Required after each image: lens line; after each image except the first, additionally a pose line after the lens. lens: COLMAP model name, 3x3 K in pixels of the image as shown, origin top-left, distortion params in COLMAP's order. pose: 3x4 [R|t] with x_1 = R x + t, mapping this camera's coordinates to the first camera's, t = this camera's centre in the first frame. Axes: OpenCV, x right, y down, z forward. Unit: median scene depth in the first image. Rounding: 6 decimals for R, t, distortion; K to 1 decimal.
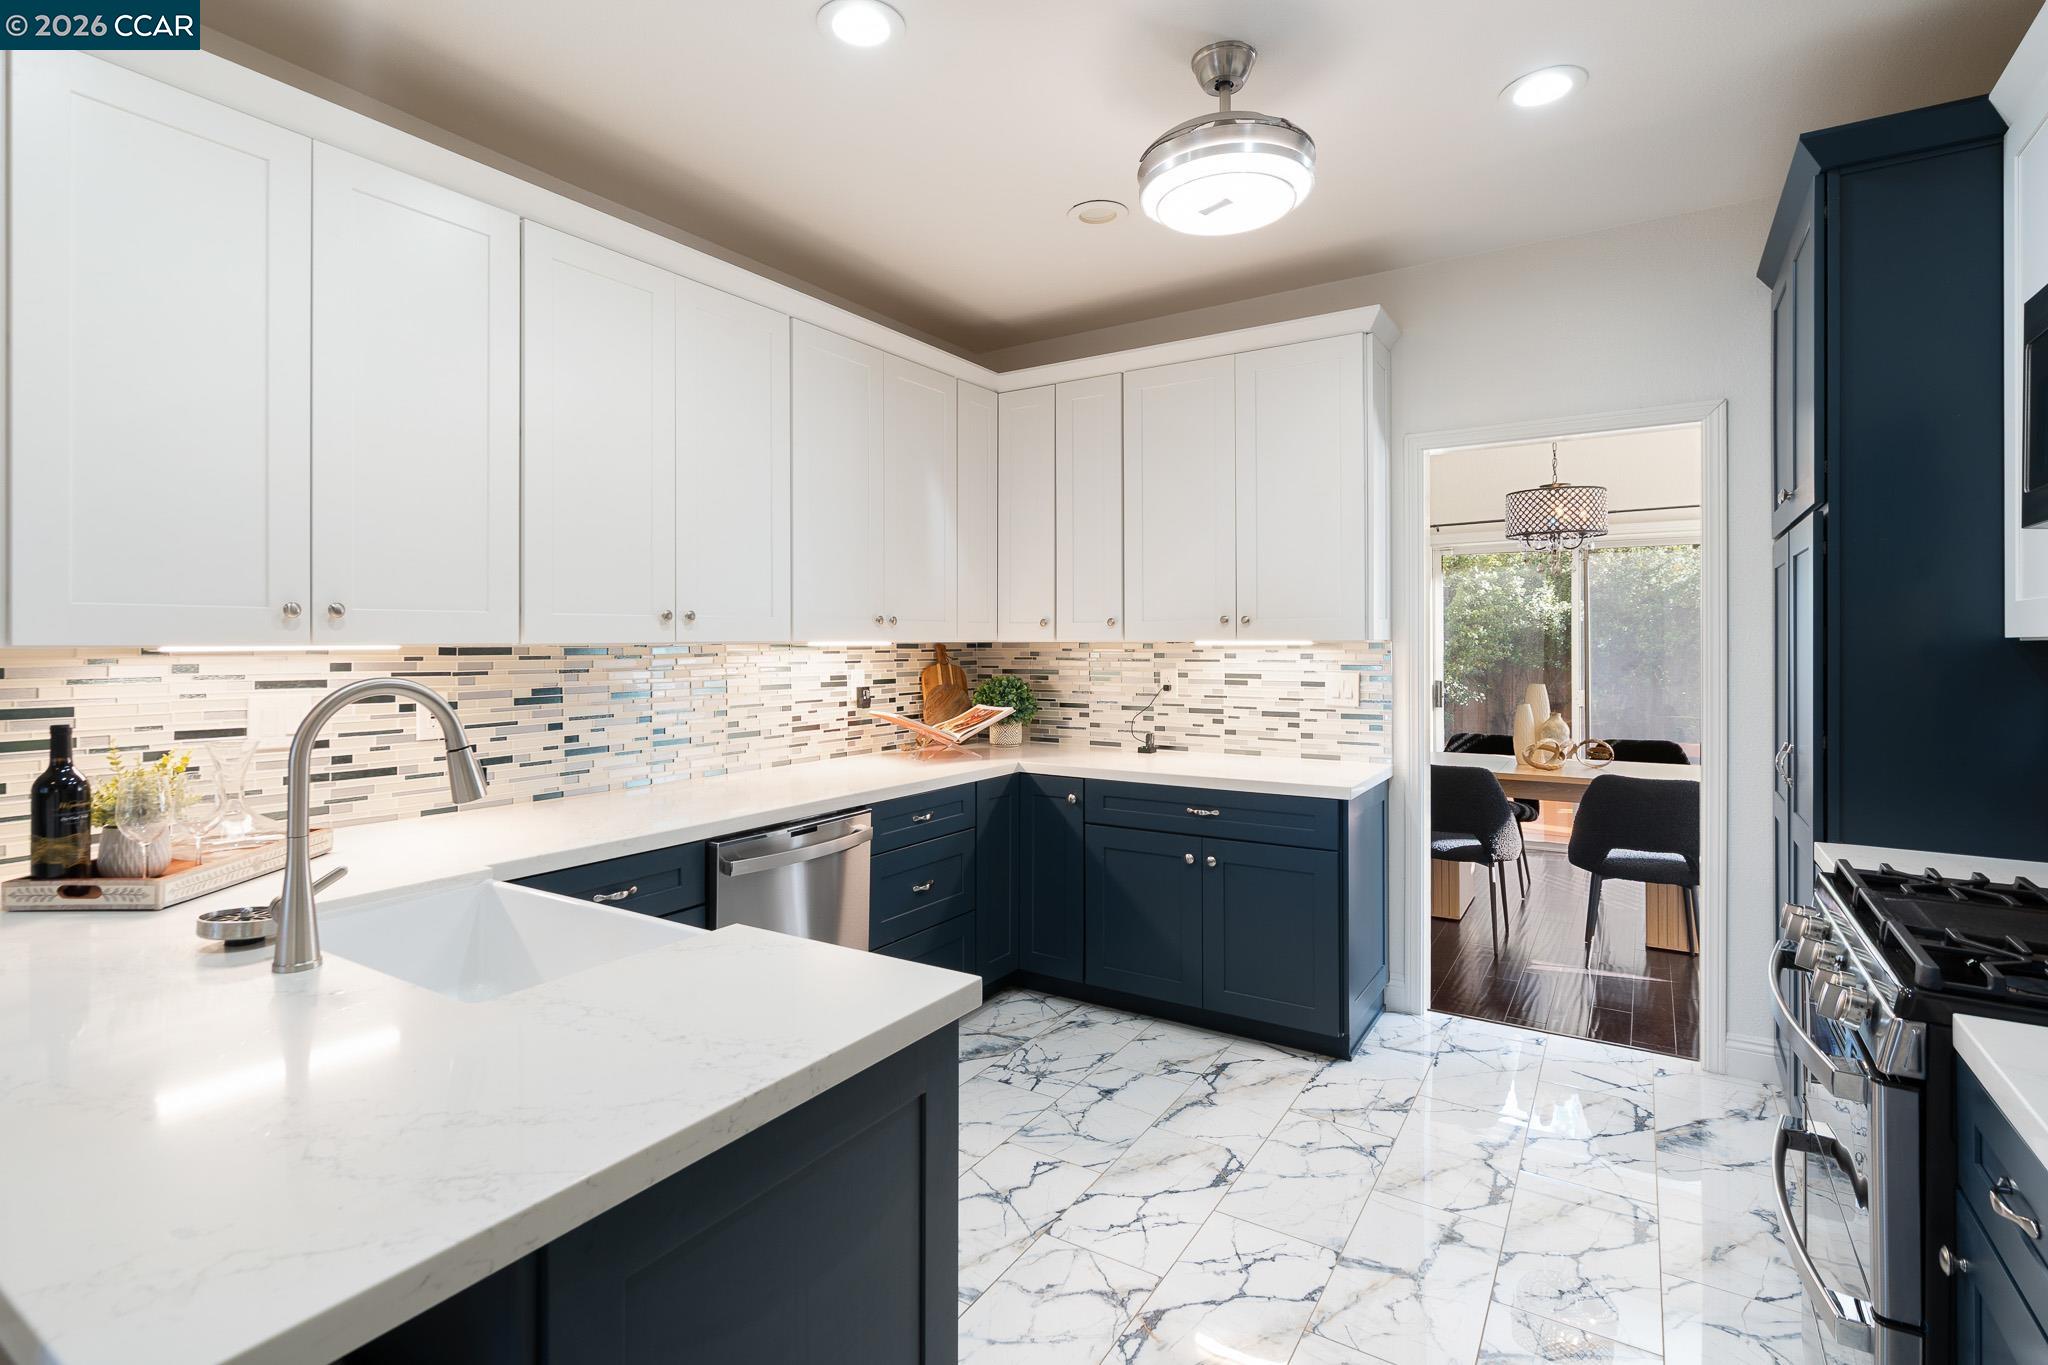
lens RADIAL K [[947.0, 0, 986.3], [0, 947.0, 635.5], [0, 0, 1]] dist [-0.012026, 0.003695]
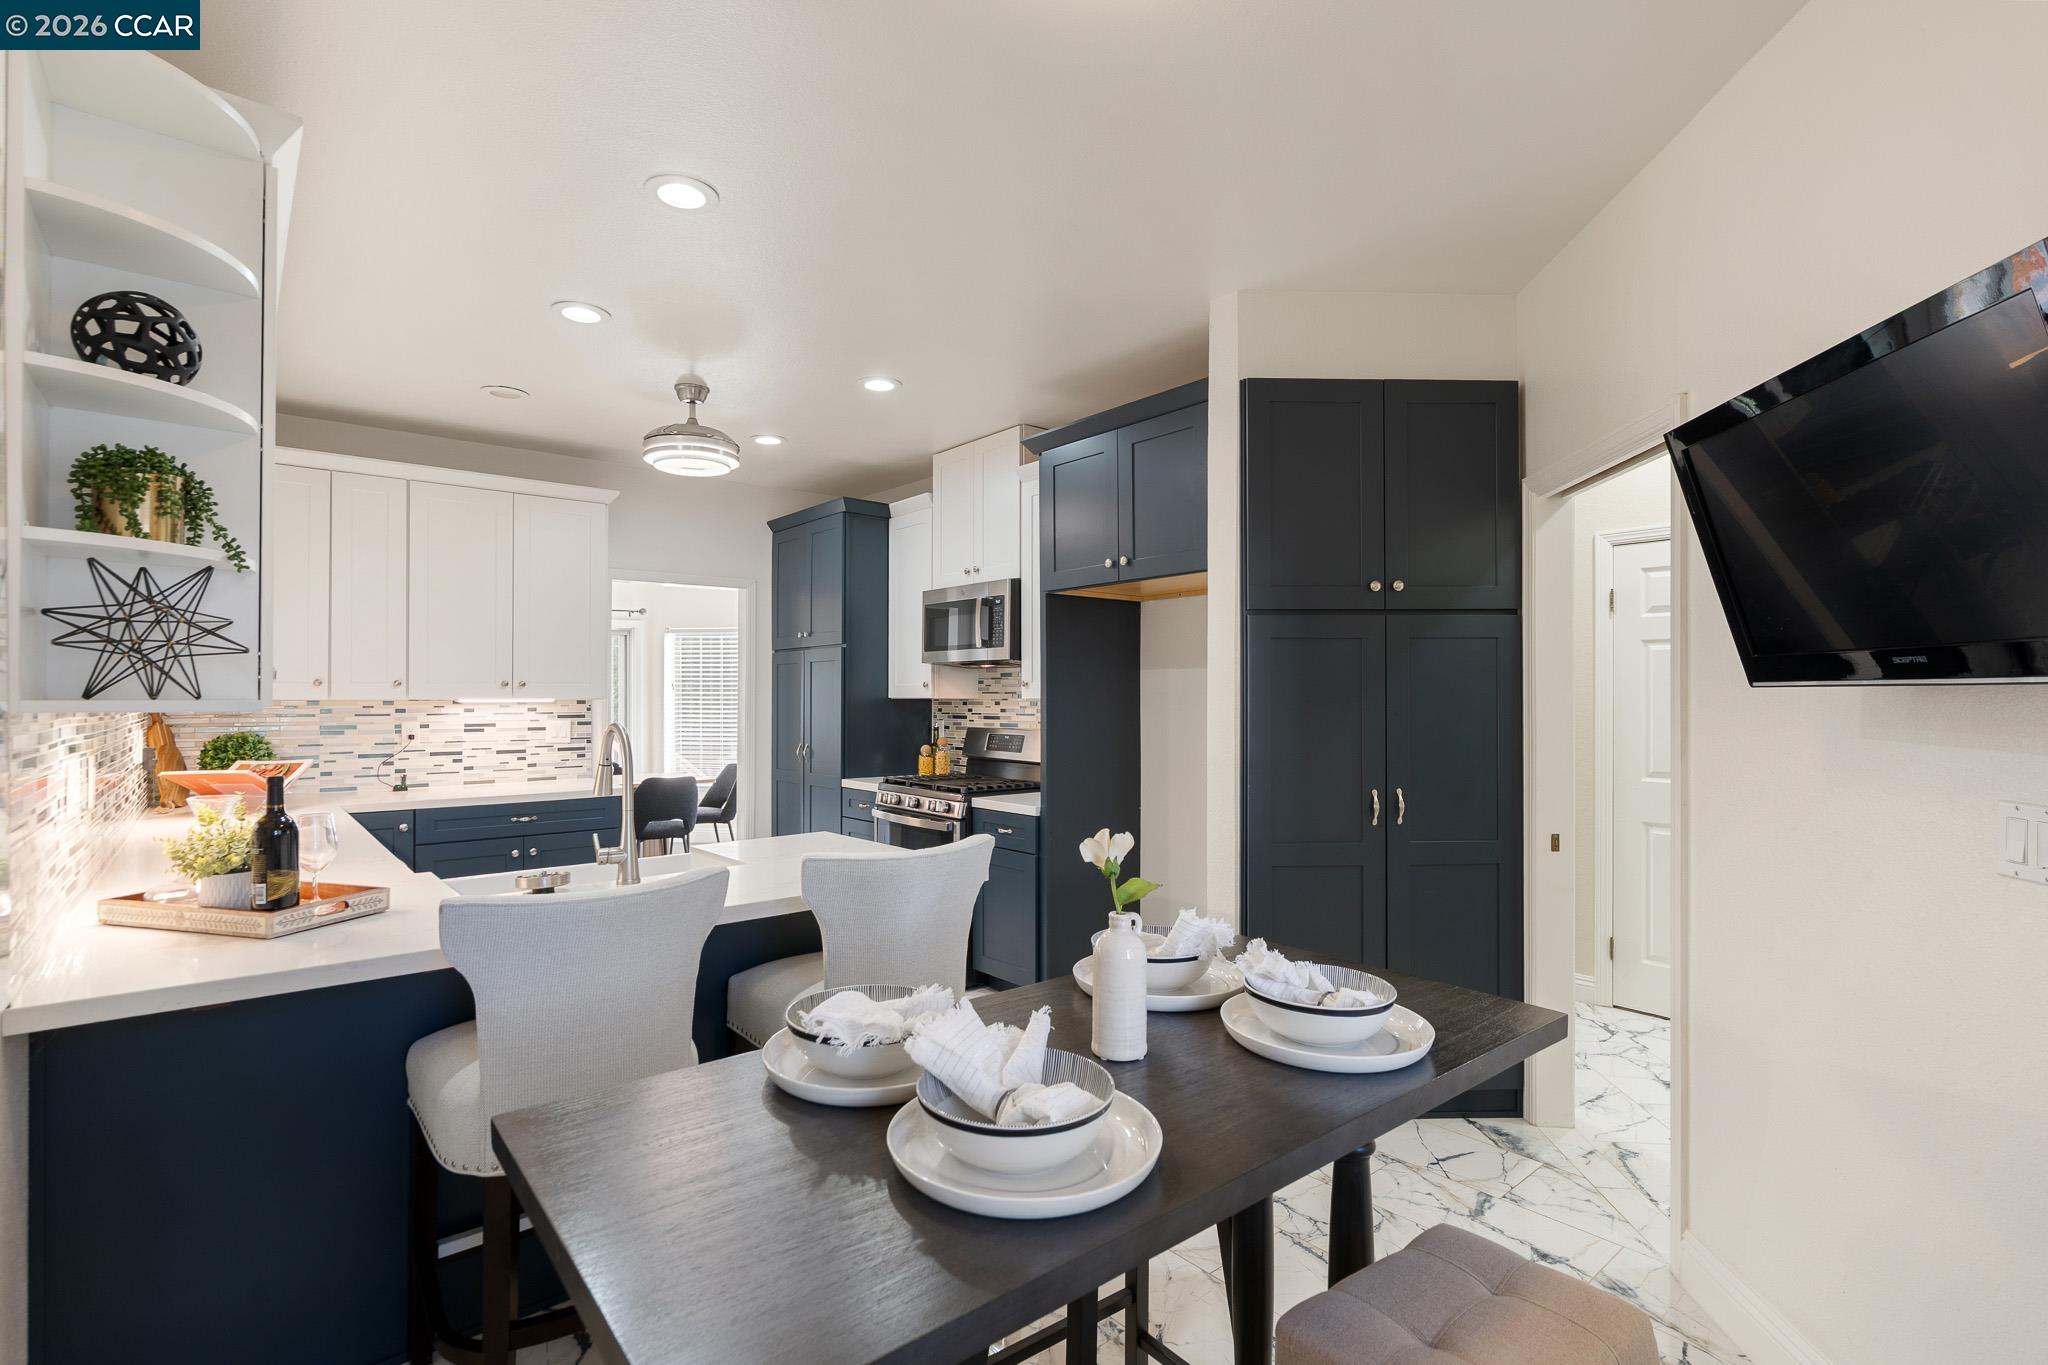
lens RADIAL K [[947.0, 0, 1021.3], [0, 947.0, 682.5], [0, 0, 1]] dist [-0.012026, 0.003695]
pose [[0.263712, 0.014939, 0.964486, -1.082990], [-0.007071, 0.999883, -0.013554, -0.005510], [-0.964575, -0.003246, 0.263787, -0.104875]]
